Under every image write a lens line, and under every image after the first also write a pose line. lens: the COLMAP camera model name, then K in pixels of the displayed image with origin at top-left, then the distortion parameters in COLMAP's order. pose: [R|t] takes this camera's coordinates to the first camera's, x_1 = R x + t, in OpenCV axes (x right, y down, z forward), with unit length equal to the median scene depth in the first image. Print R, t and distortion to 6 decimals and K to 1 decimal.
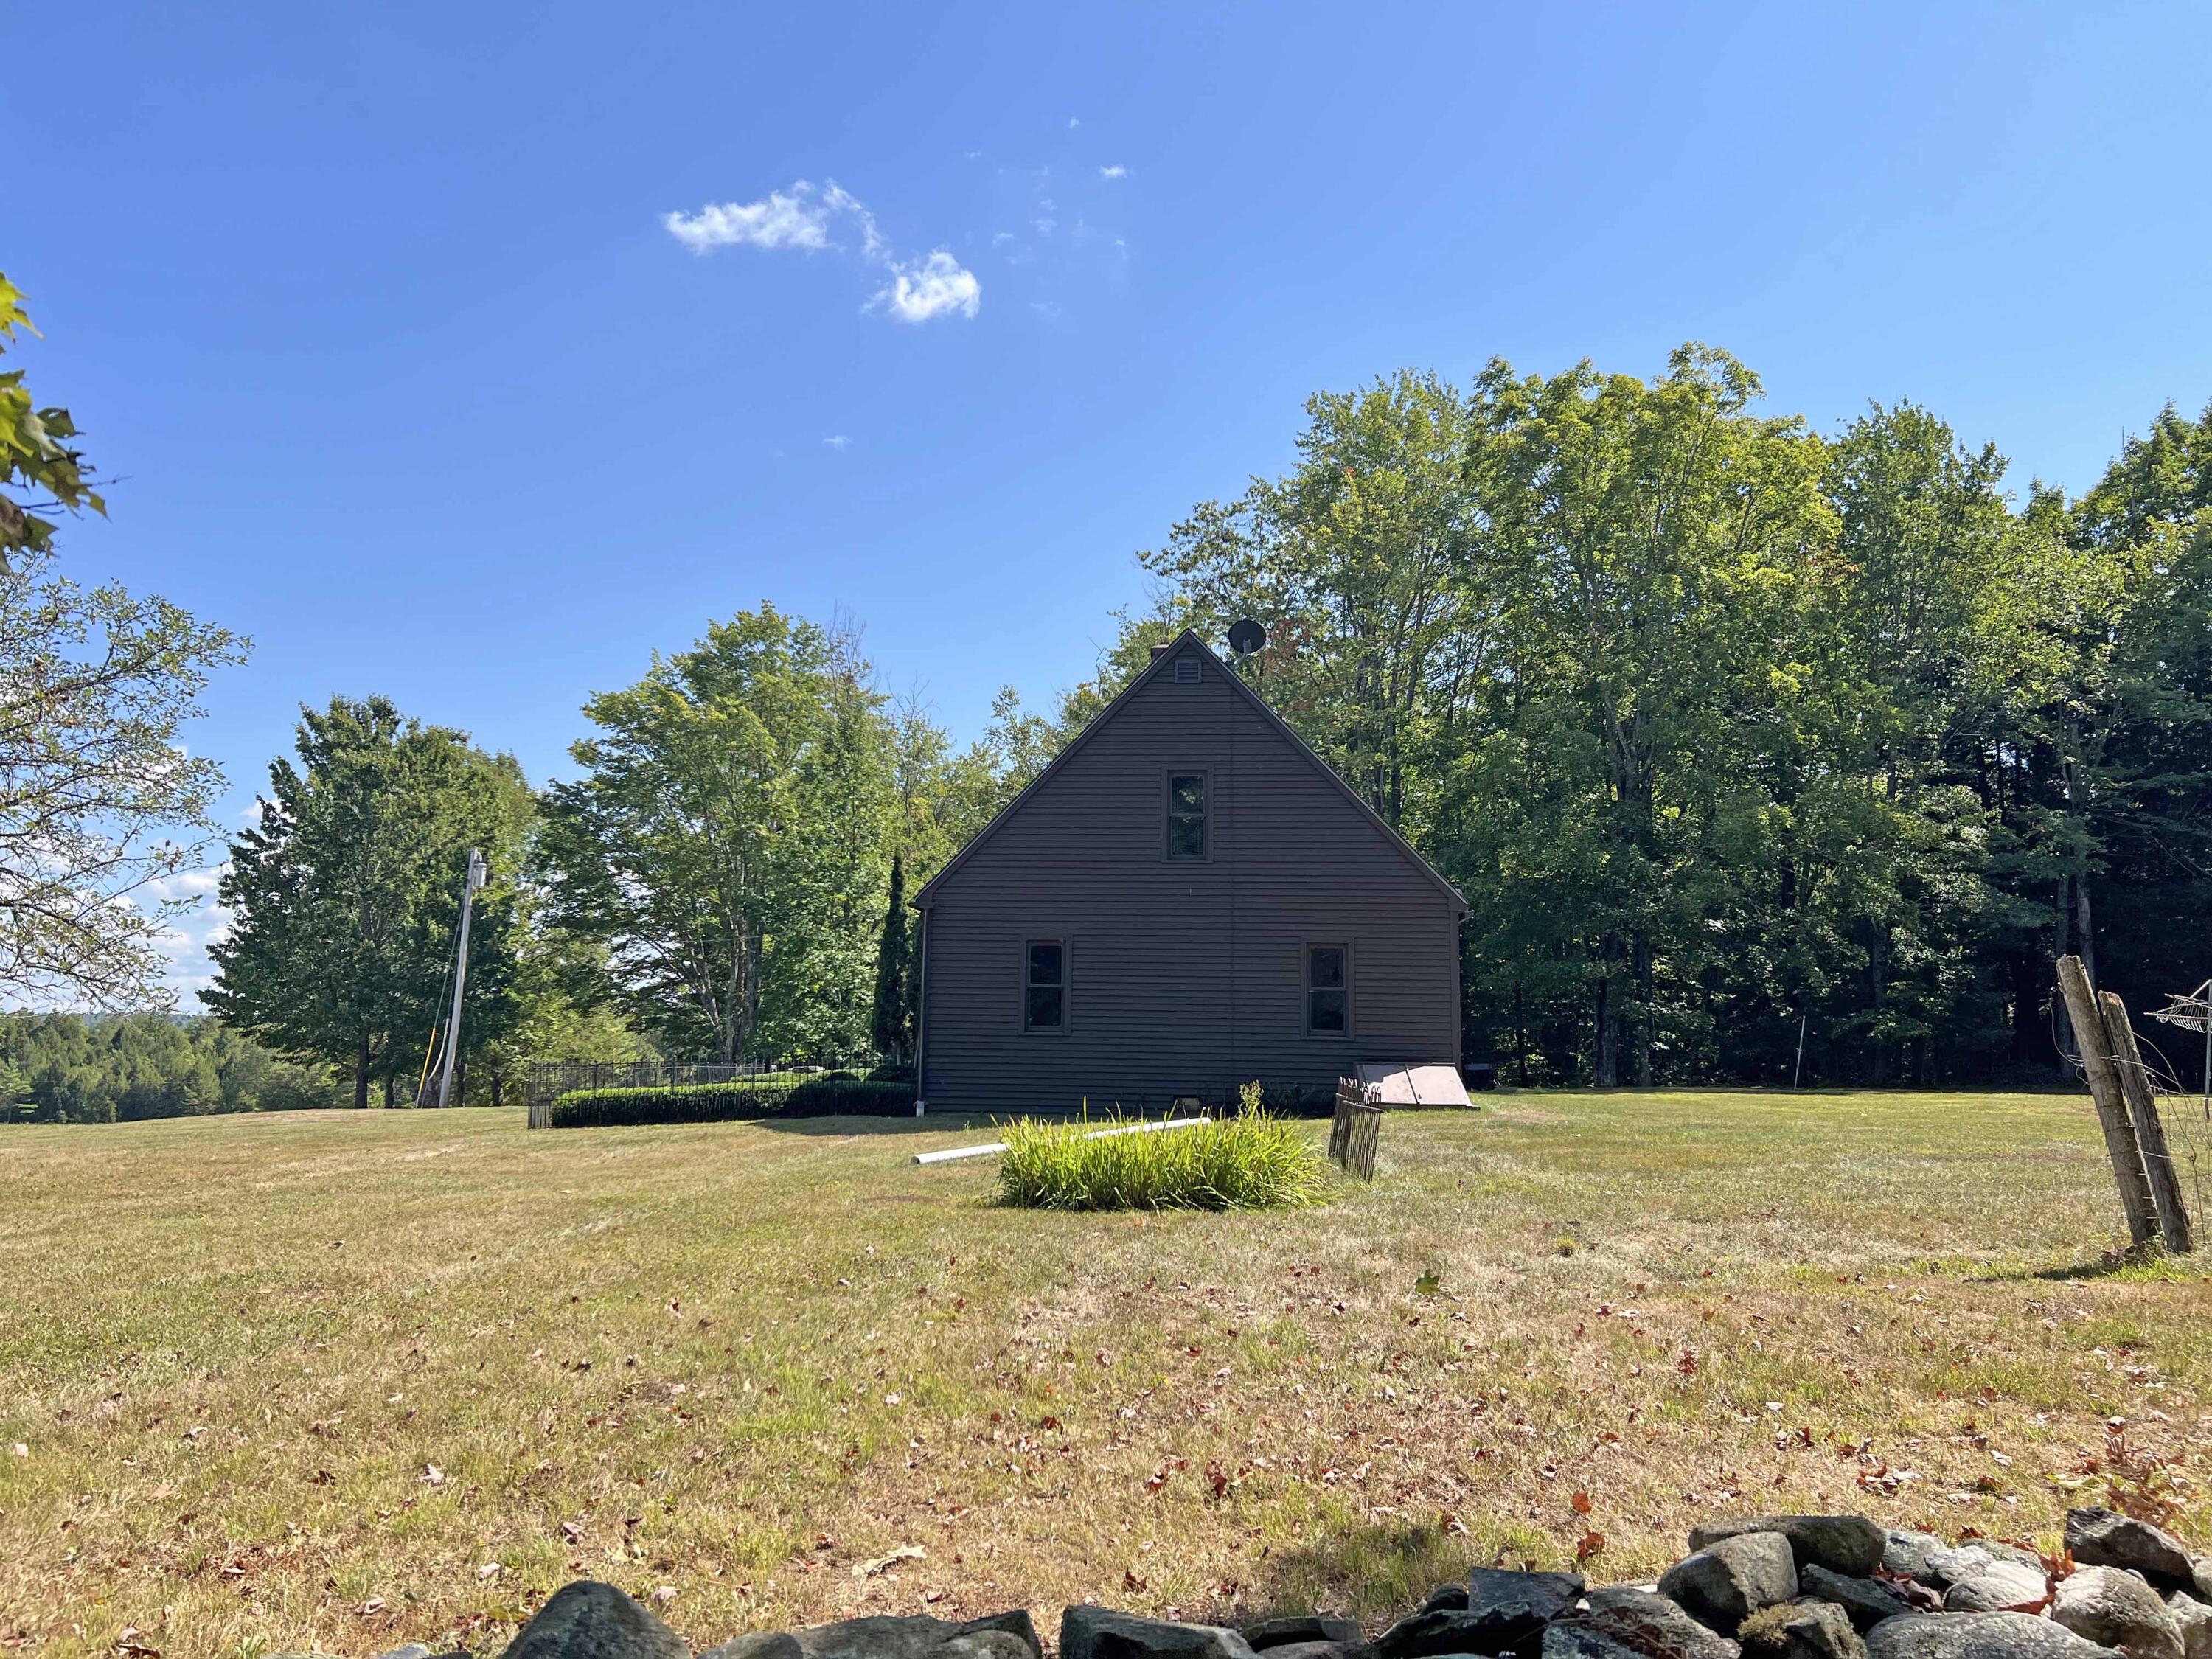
lens RADIAL K [[1648.6, 0, 1095.8], [0, 1648.6, 836.7], [0, 0, 1]] dist [0.009117, 0.000015]
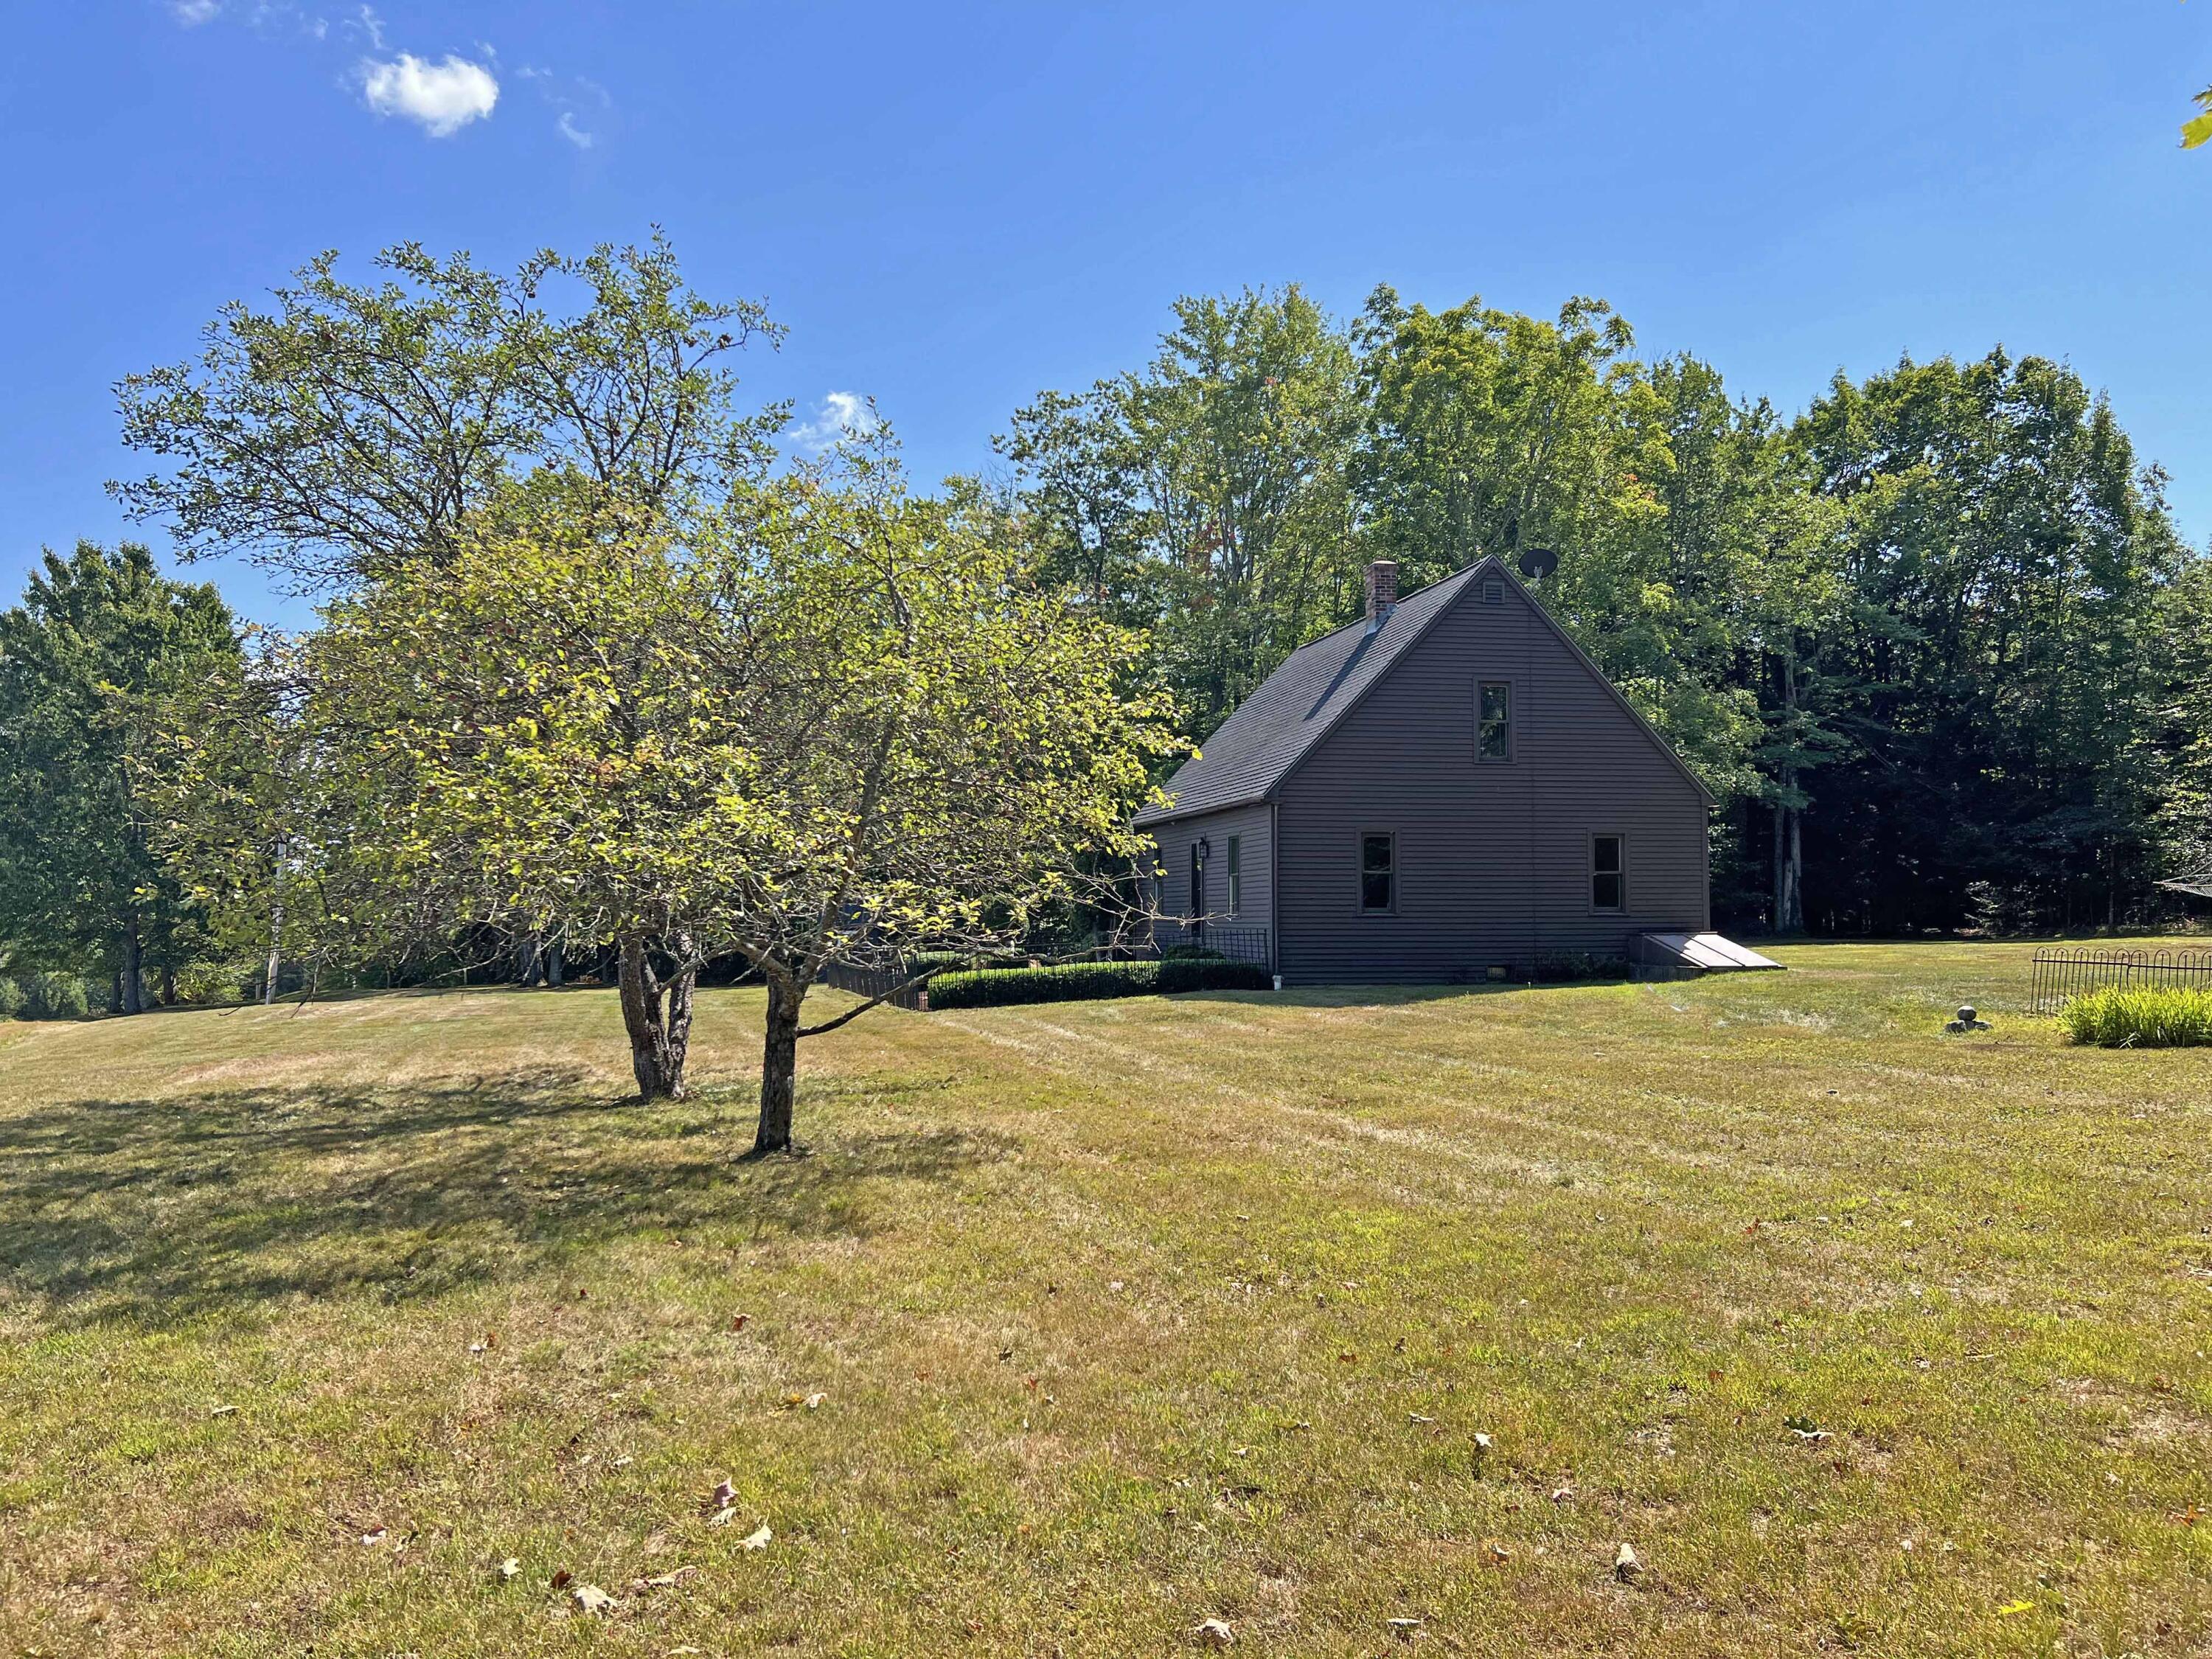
lens RADIAL K [[1648.6, 0, 1113.2], [0, 1648.6, 831.0], [0, 0, 1]] dist [0.009117, 0.000015]
pose [[0.957104, -0.002966, 0.289728, -0.192735], [-0.019303, 0.997074, 0.073971, -0.006563], [-0.289100, -0.076391, 0.954246, -0.010519]]
